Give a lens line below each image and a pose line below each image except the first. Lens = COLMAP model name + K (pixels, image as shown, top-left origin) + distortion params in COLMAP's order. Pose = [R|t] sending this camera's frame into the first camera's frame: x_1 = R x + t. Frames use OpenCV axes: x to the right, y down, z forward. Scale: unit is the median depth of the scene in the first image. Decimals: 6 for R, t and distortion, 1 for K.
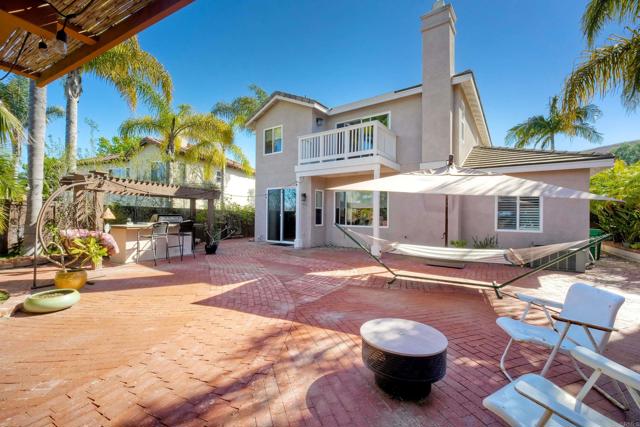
lens RADIAL K [[265.6, 0, 321.7], [0, 265.6, 214.8], [0, 0, 1]] dist [-0.007989, -0.000321]
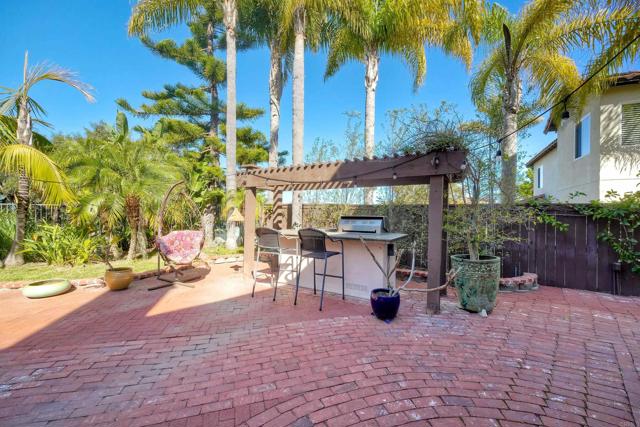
lens RADIAL K [[265.6, 0, 321.7], [0, 265.6, 214.8], [0, 0, 1]] dist [-0.007989, -0.000321]
pose [[-0.161127, -0.014463, -0.986828, -0.021078], [-0.002528, 0.999895, -0.014241, 0.005136], [0.986930, 0.000200, -0.161146, 0.836031]]
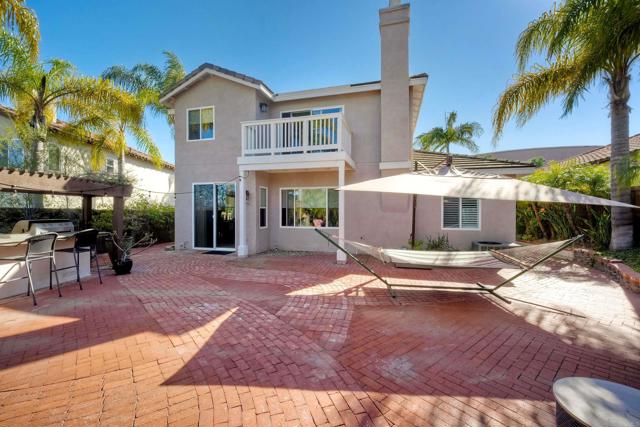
lens RADIAL K [[265.6, 0, 321.7], [0, 265.6, 214.8], [0, 0, 1]] dist [-0.007989, -0.000321]
pose [[0.940781, -0.011060, 0.338835, -0.136002], [0.006566, 0.999875, 0.014404, -0.015336], [-0.338952, -0.011327, 0.940736, 0.133384]]
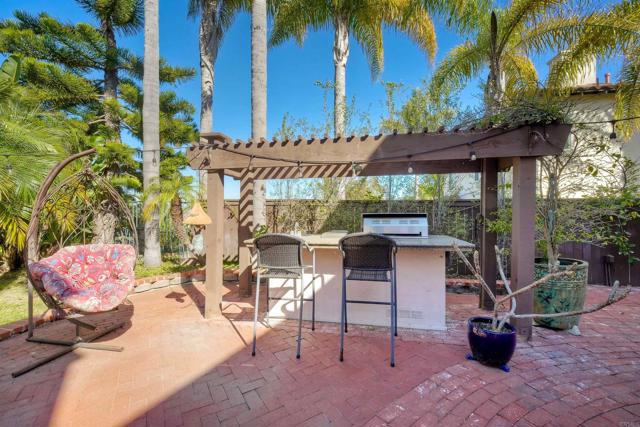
lens RADIAL K [[270.2, 0, 320.4], [0, 270.2, 215.1], [0, 0, 1]] dist [-0.016145, 0.000467]
pose [[0.181675, -0.012275, -0.983282, -0.164801], [0.015196, 0.999838, -0.009674, 0.004634], [0.983241, -0.013184, 0.181832, 0.678039]]
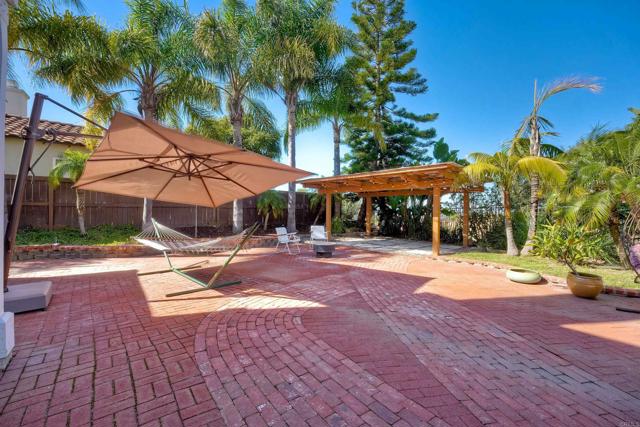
lens RADIAL K [[265.6, 0, 321.7], [0, 265.6, 214.8], [0, 0, 1]] dist [-0.007989, -0.000321]
pose [[-0.960907, -0.024349, 0.275797, -0.132654], [-0.024432, 0.999697, 0.003136, 0.008981], [-0.275790, -0.003725, -0.961211, 0.924319]]
